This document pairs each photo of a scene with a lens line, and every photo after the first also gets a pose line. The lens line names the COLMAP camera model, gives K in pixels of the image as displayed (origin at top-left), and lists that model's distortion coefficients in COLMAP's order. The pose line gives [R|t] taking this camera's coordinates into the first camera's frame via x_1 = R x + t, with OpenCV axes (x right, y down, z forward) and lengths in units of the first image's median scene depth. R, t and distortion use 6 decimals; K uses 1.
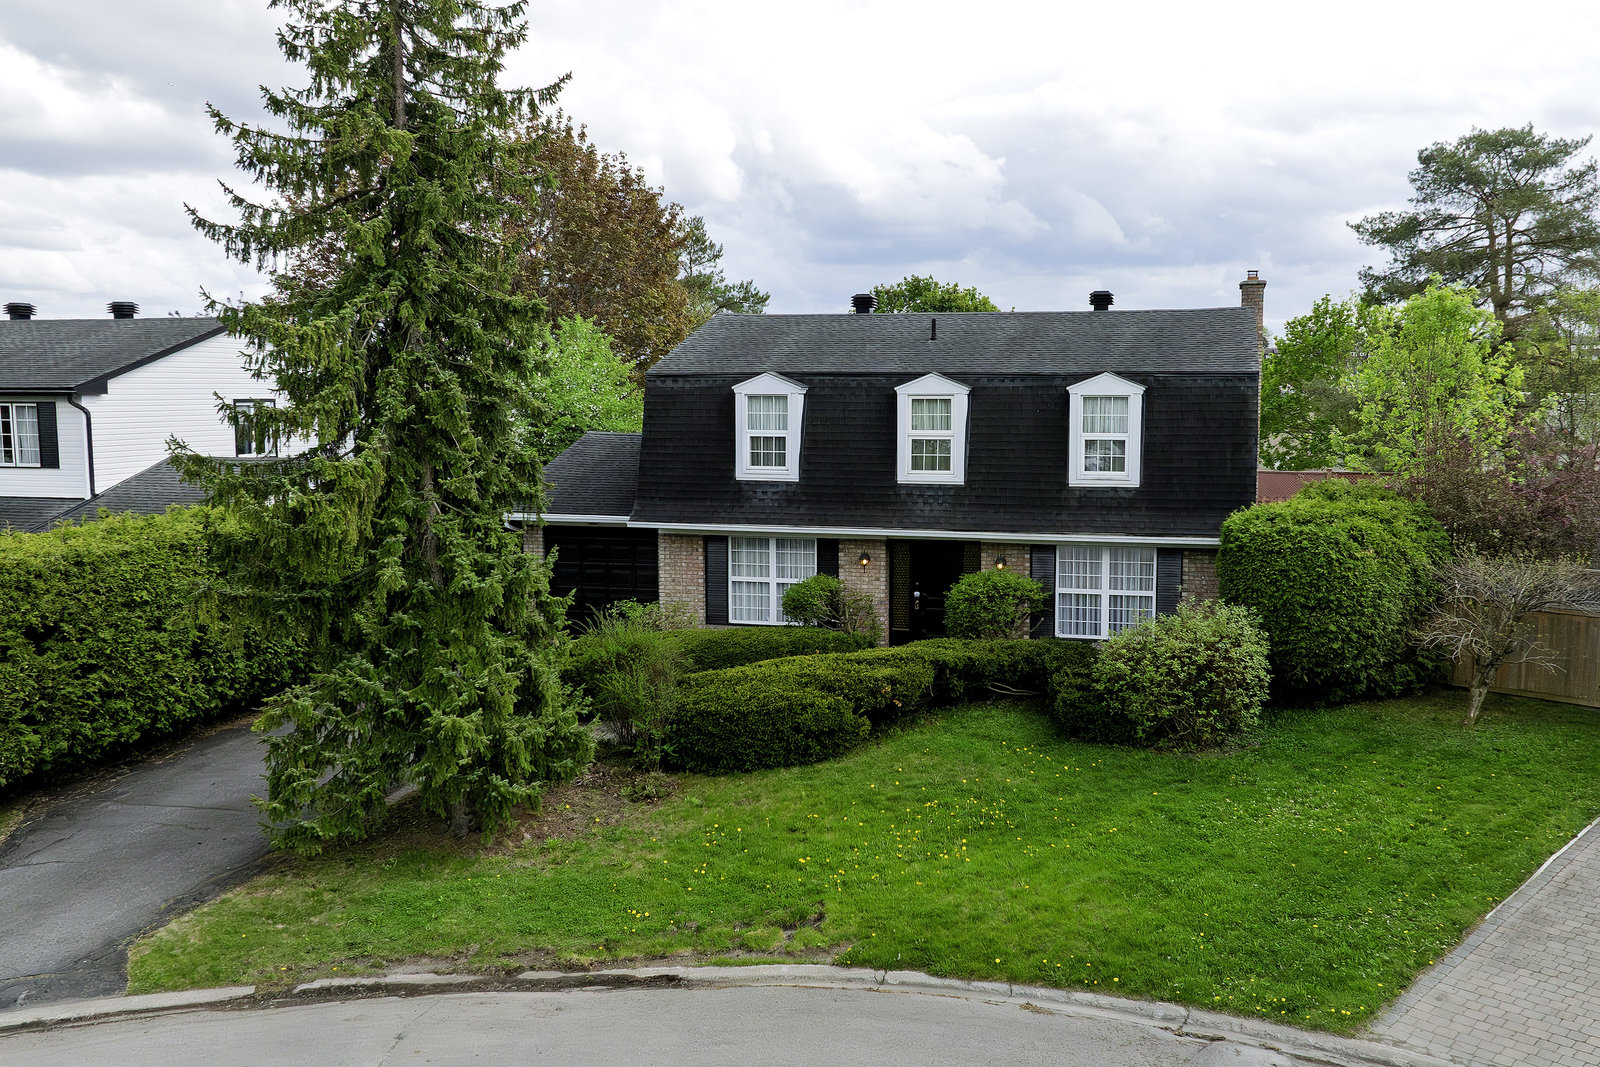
lens RADIAL K [[1337.1, 0, 891.4], [0, 1337.1, 527.8], [0, 0, 1]] dist [-0.006503, -0.048661]
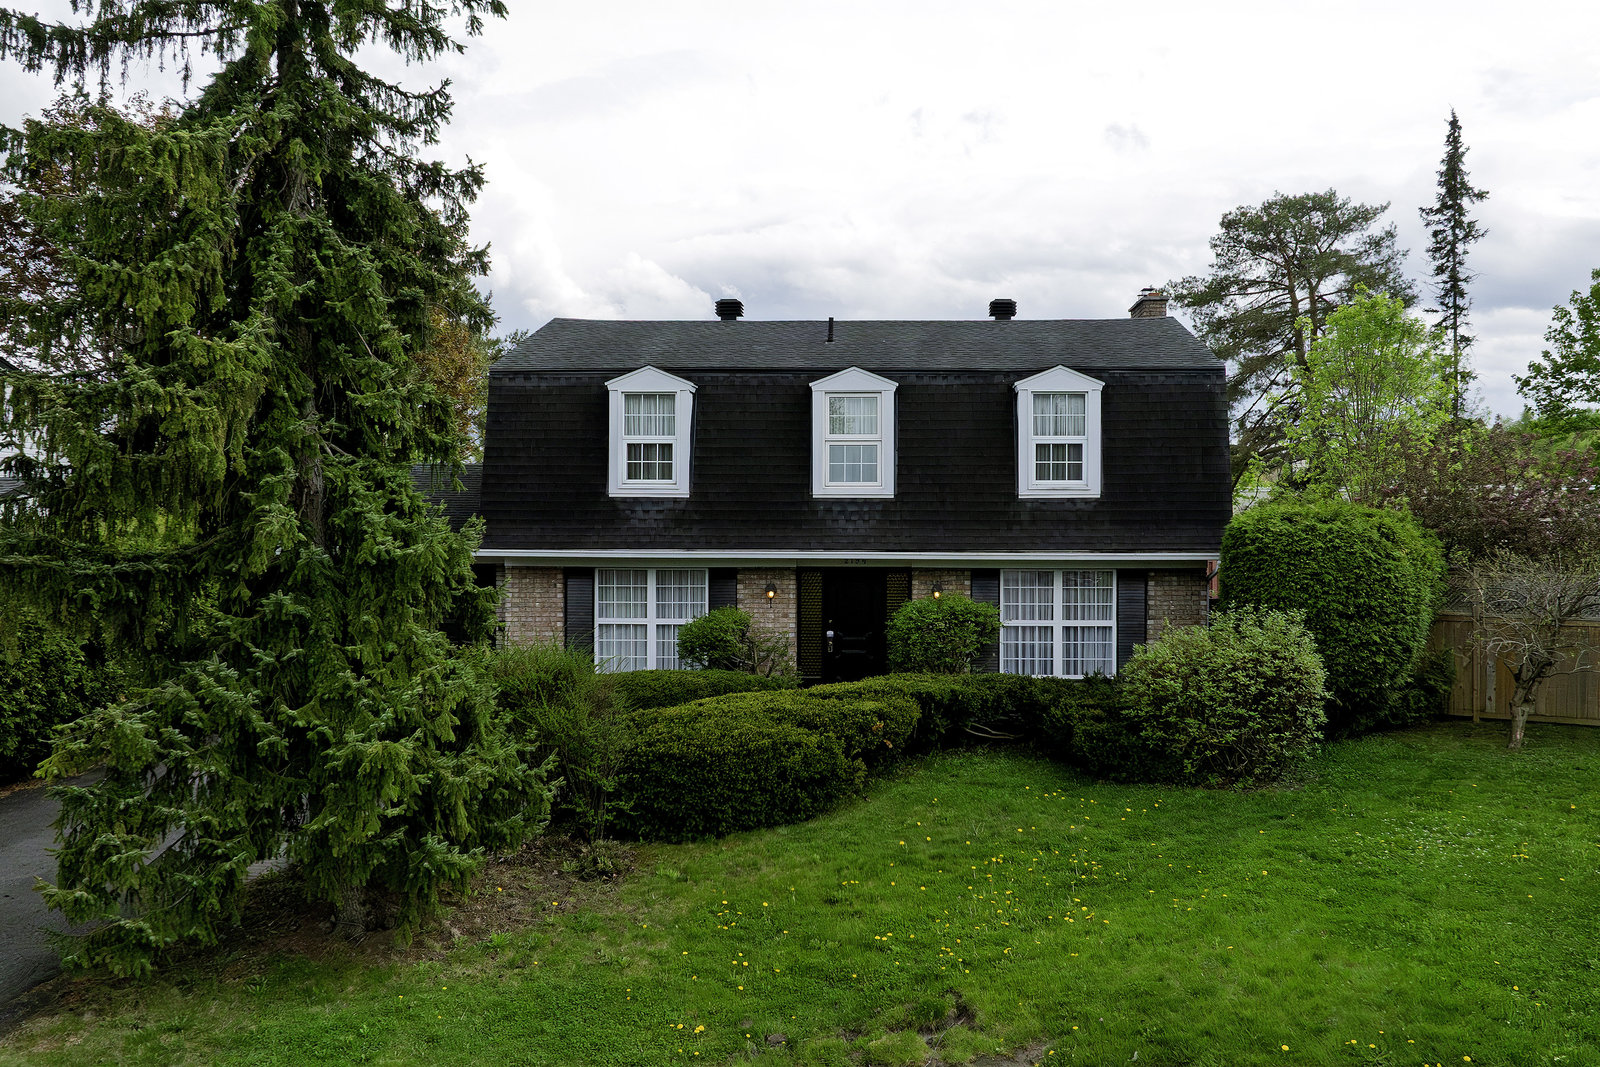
lens RADIAL K [[1338.9, 0, 857.2], [0, 1338.9, 527.1], [0, 0, 1]] dist [-0.015836, -0.012843]
pose [[0.979104, -0.001672, 0.203354, -0.165548], [0.020033, 0.995896, -0.088263, 0.070823], [-0.202372, 0.090492, 0.975119, 0.219867]]
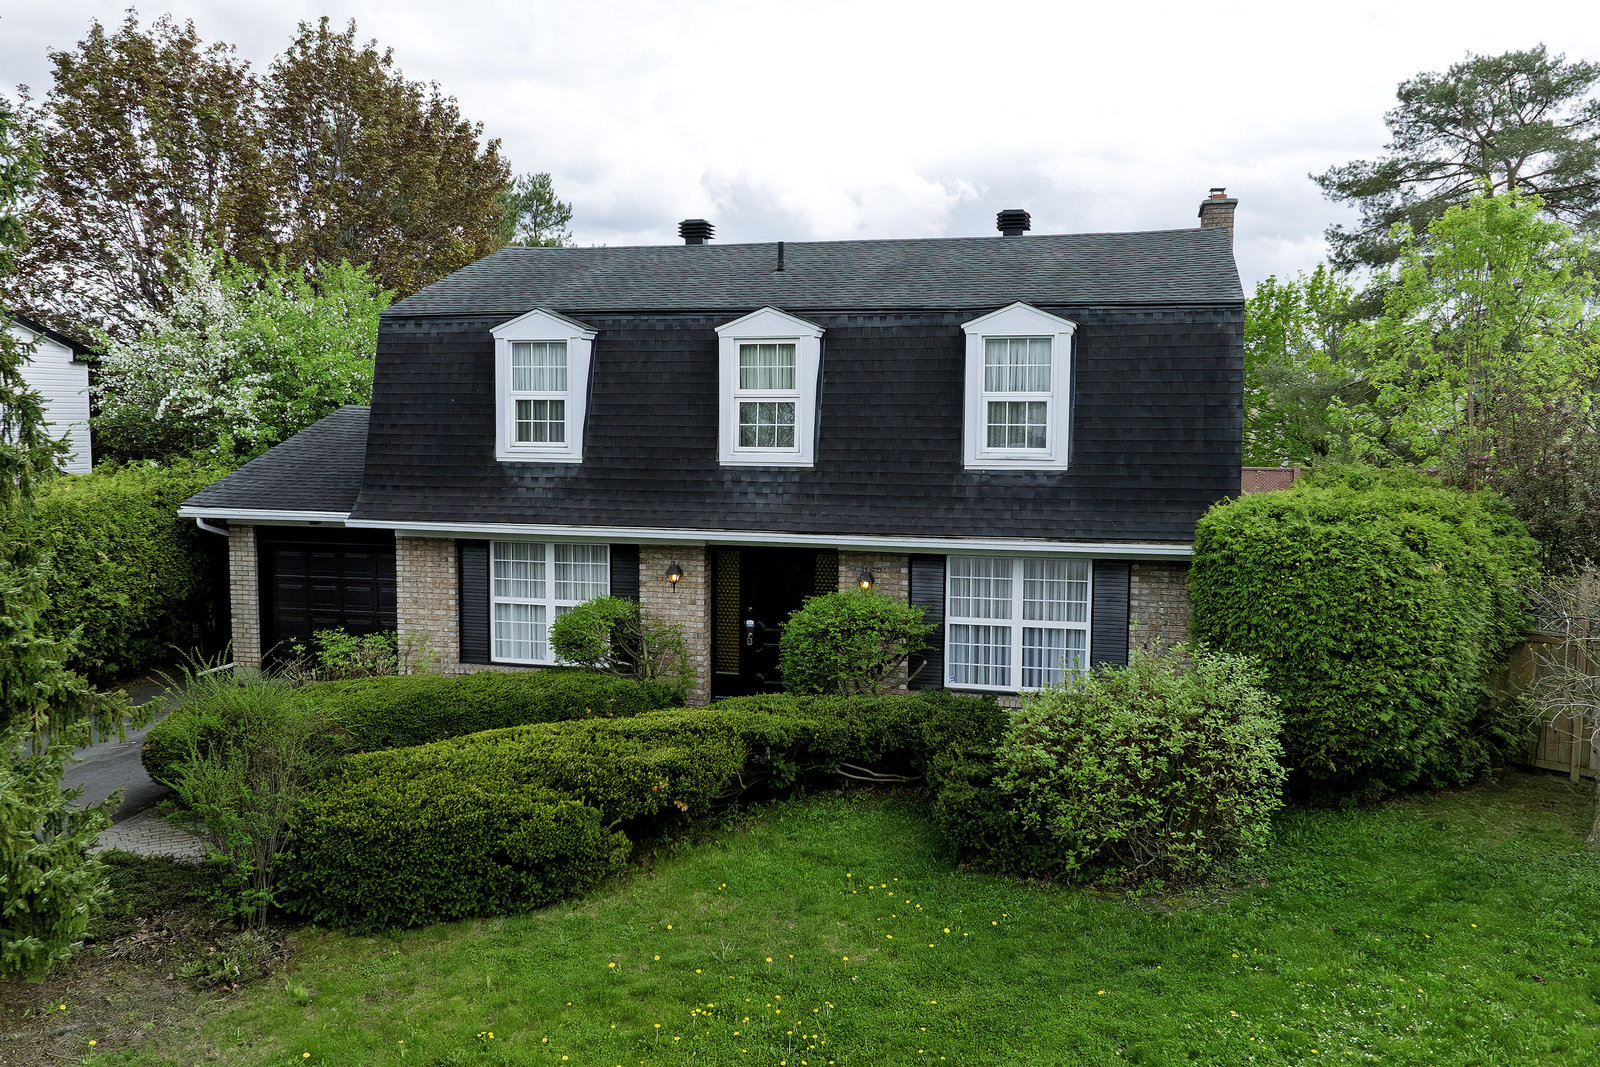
lens RADIAL K [[1337.6, 0, 777.1], [0, 1337.6, 530.3], [0, 0, 1]] dist [-0.022410, -0.006842]
pose [[0.999748, 0.004312, -0.022008, 0.060322], [-0.004482, 0.999960, -0.007682, 0.006978], [0.021974, 0.007779, 0.999728, 0.362472]]
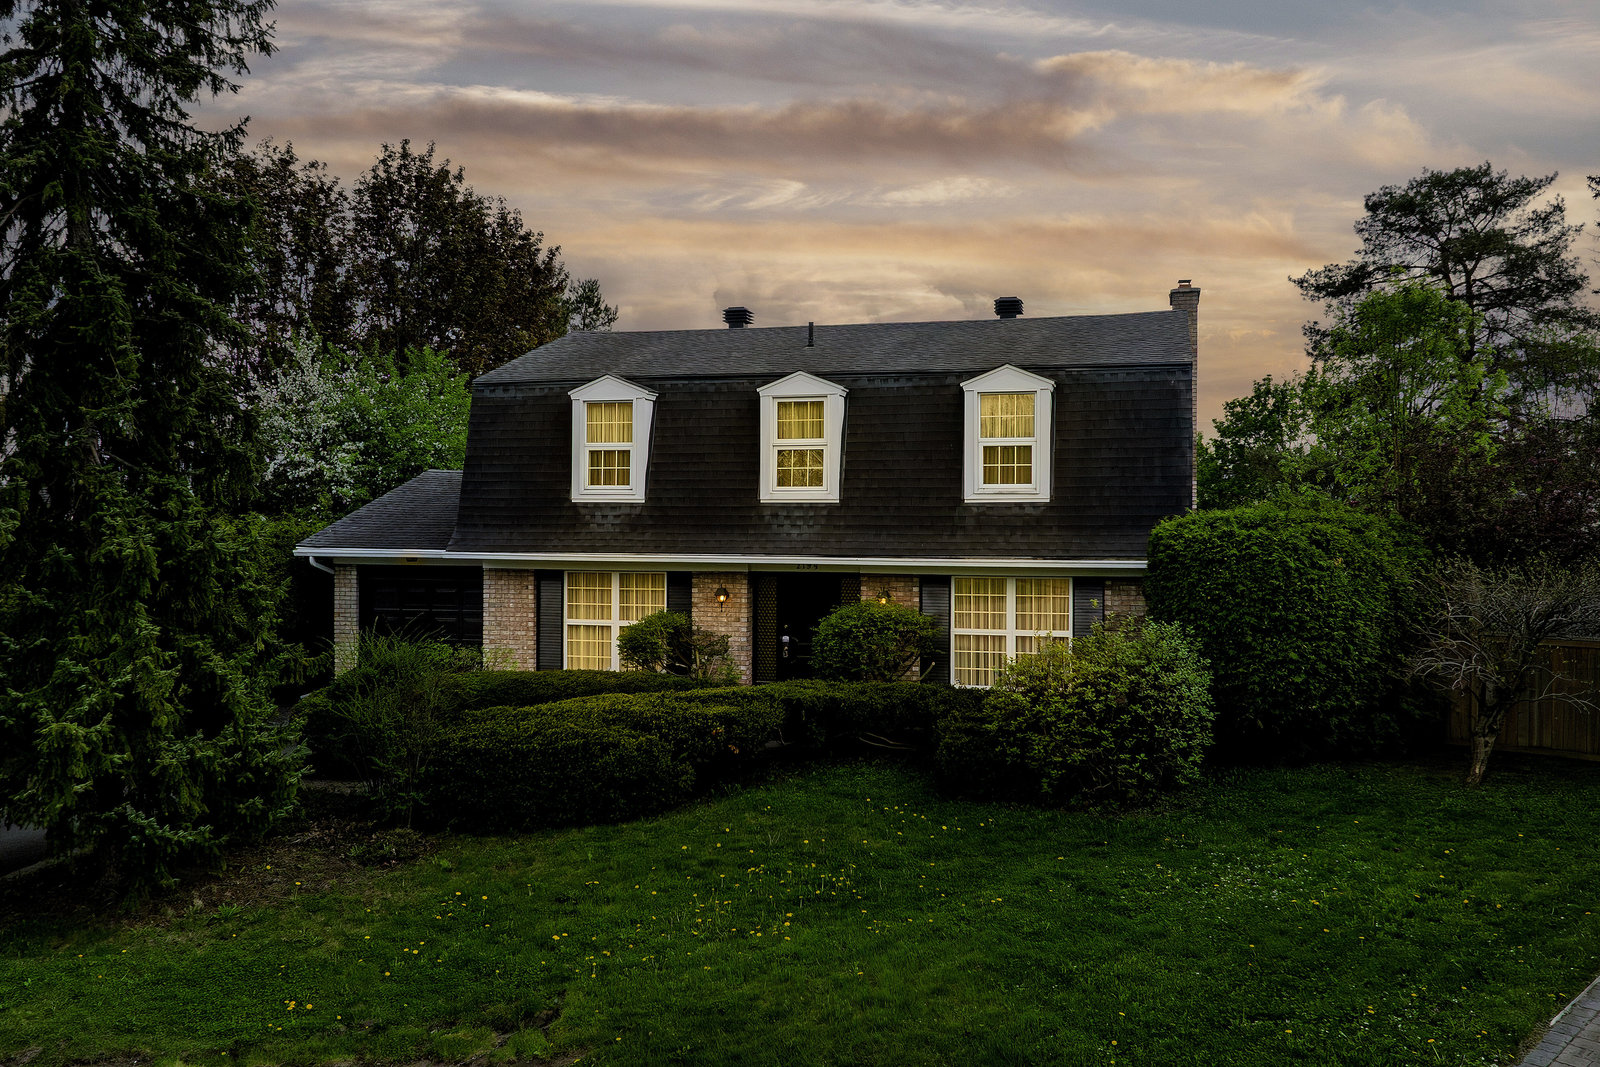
lens RADIAL K [[1338.6, 0, 799.3], [0, 1338.6, 525.9], [0, 0, 1]] dist [-0.015963, -0.021467]
pose [[0.999683, 0.001268, -0.025165, 0.059902], [-0.003666, 0.995427, -0.095457, 0.073063], [0.024929, 0.095518, 0.995115, 0.204088]]
